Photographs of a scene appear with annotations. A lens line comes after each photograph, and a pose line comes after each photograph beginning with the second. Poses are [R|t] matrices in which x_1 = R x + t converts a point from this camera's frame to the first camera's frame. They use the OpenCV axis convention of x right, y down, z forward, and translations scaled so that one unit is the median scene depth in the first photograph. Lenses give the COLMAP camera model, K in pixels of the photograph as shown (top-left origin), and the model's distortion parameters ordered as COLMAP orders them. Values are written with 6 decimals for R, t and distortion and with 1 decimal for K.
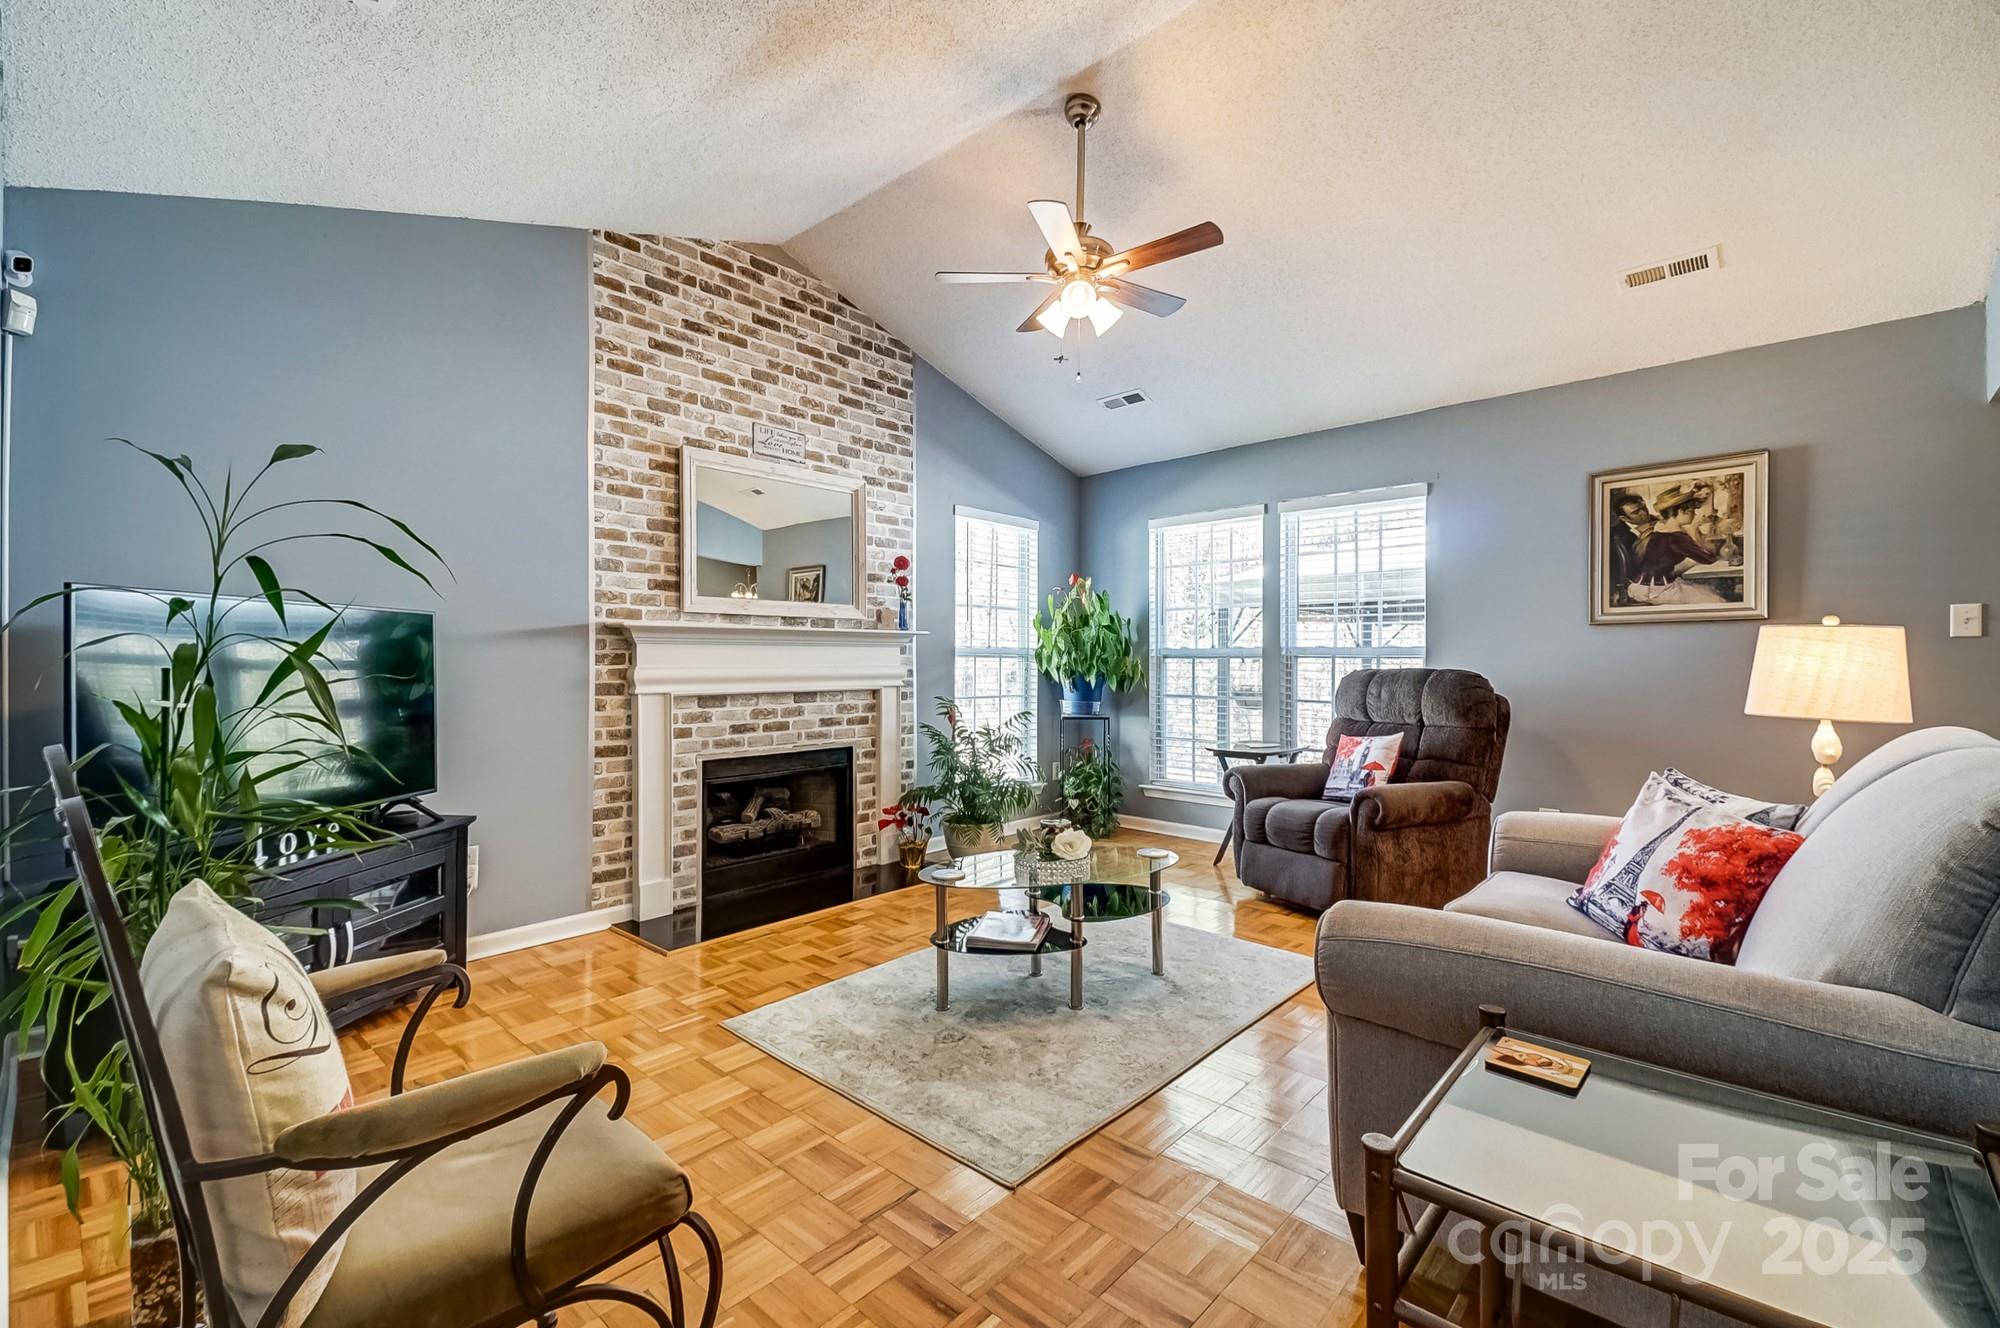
lens RADIAL K [[874.2, 0, 992.0], [0, 874.2, 669.9], [0, 0, 1]] dist [0.046382, -0.000146]
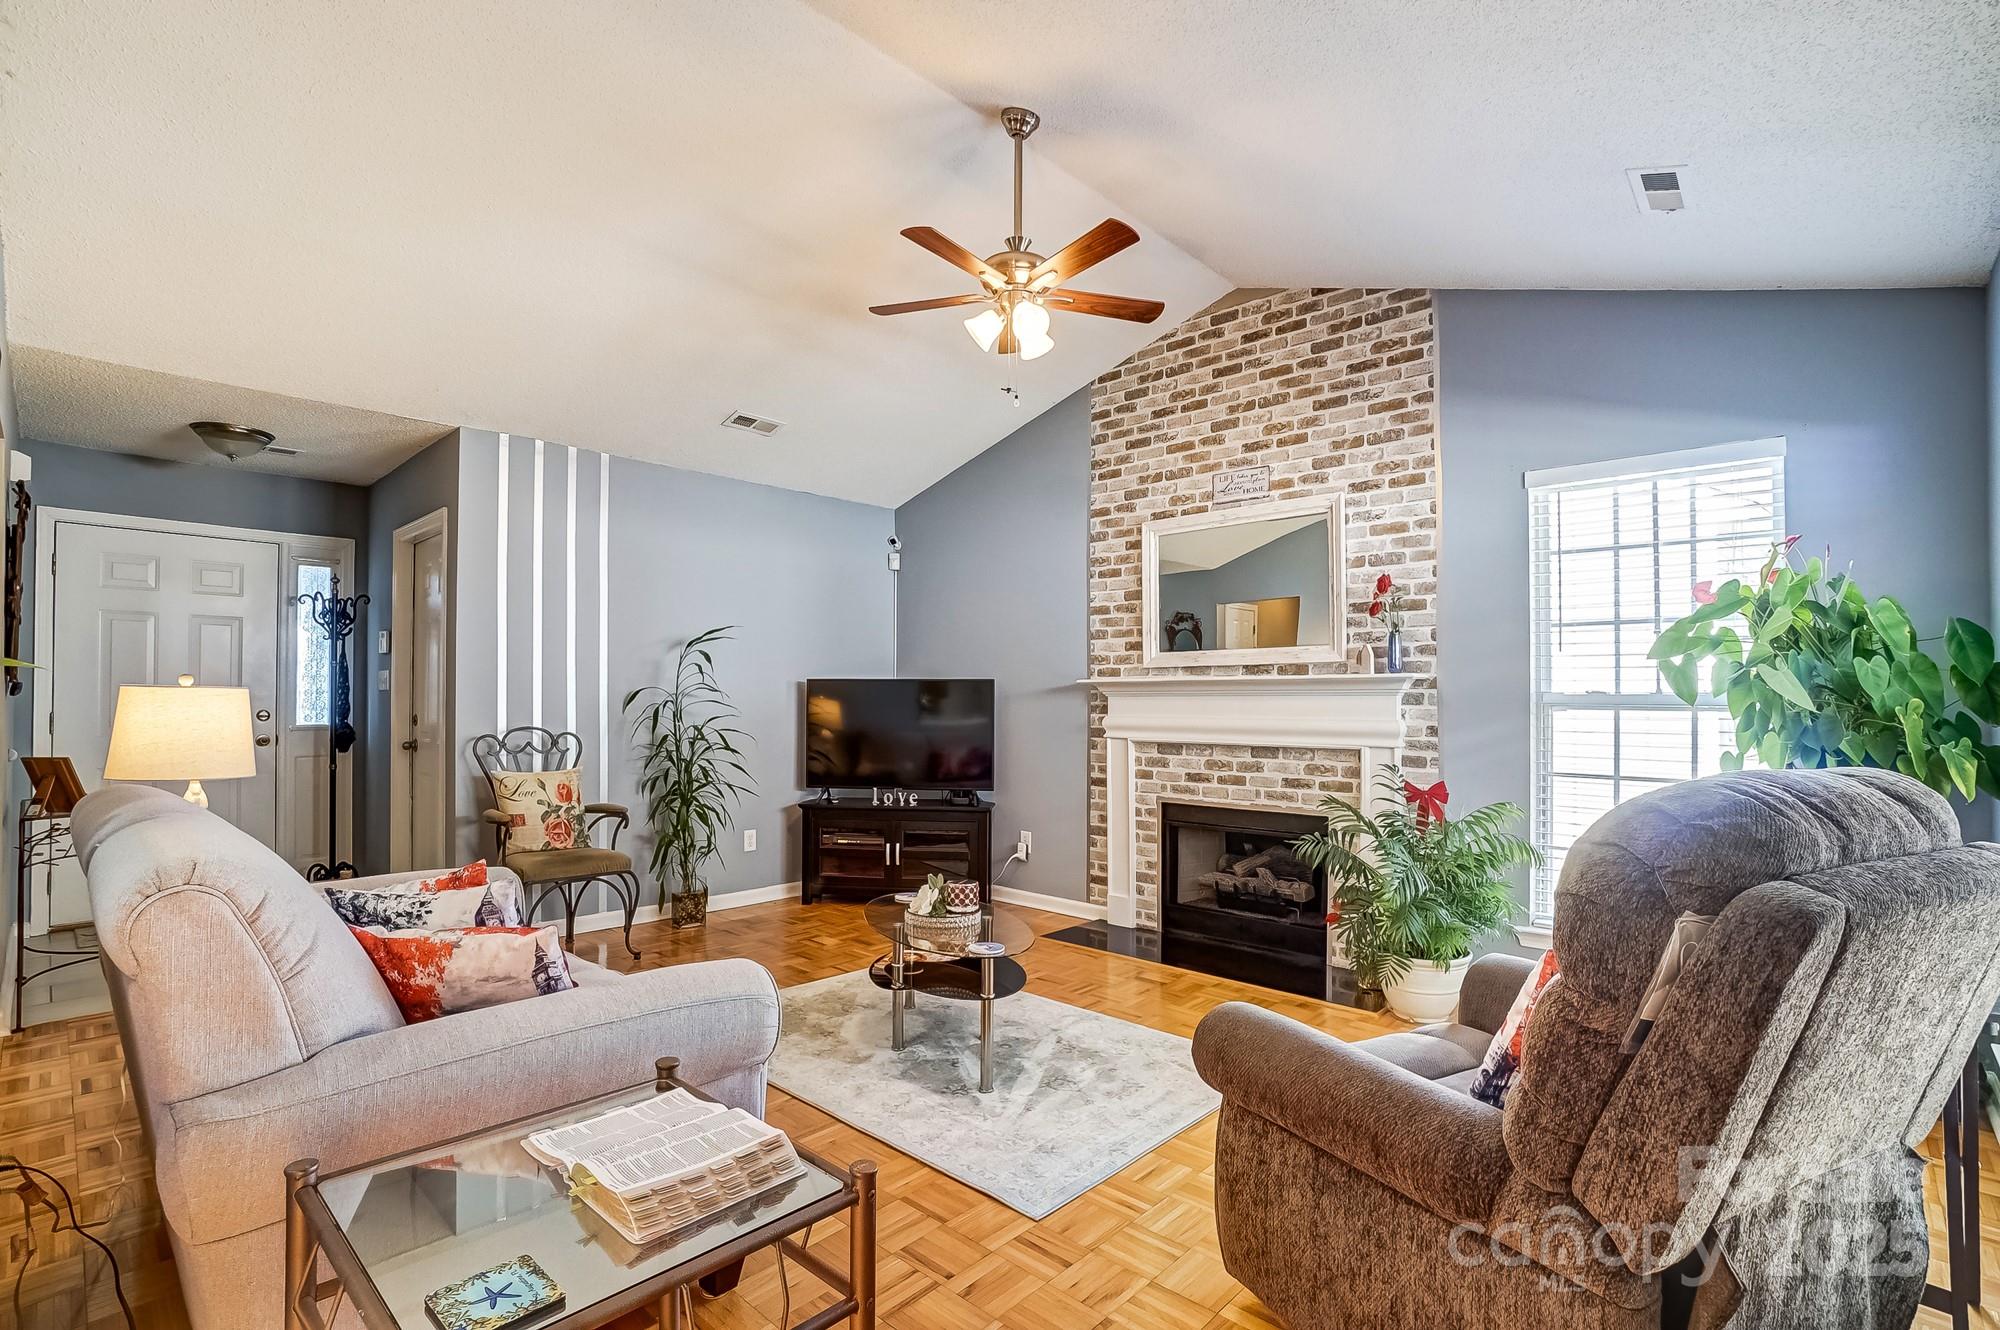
lens RADIAL K [[920.5, 0, 995.5], [0, 920.5, 693.2], [0, 0, 1]] dist [-0.049426, 0.001154]
pose [[-0.024253, -0.004949, -0.999694, 0.789293], [-0.011096, 0.999927, -0.004681, -0.023961], [0.999644, 0.010979, -0.024306, 0.785401]]
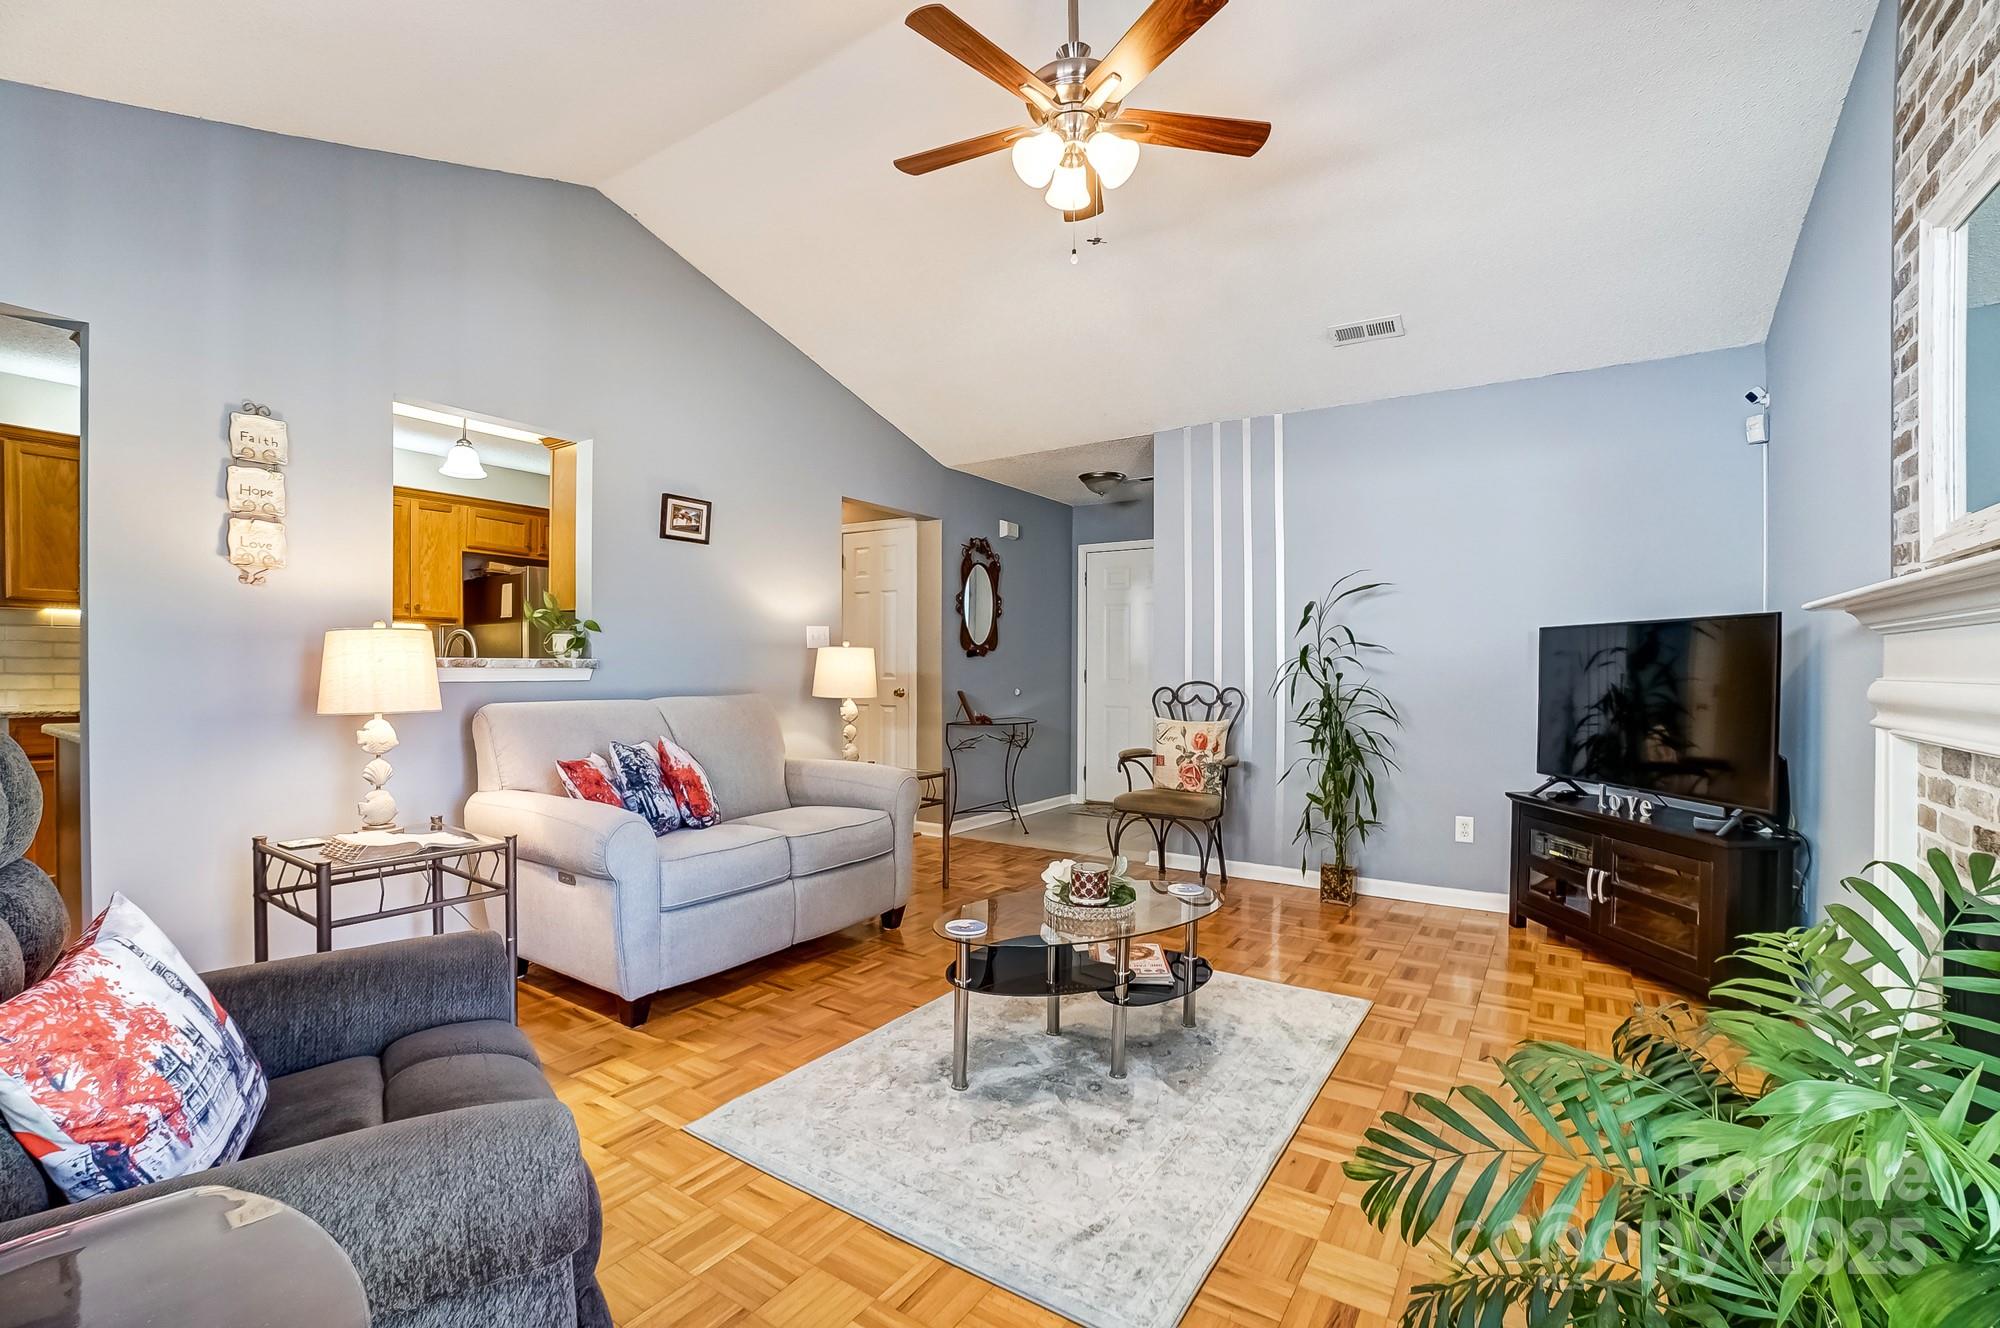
lens RADIAL K [[880.1, 0, 987.6], [0, 880.1, 679.1], [0, 0, 1]] dist [-0.065977, 0.022997]
pose [[-0.991752, 0.000998, -0.128171, 0.195828], [-0.001735, 0.999773, 0.021215, -0.011374], [0.128163, 0.021262, -0.991525, 1.299385]]
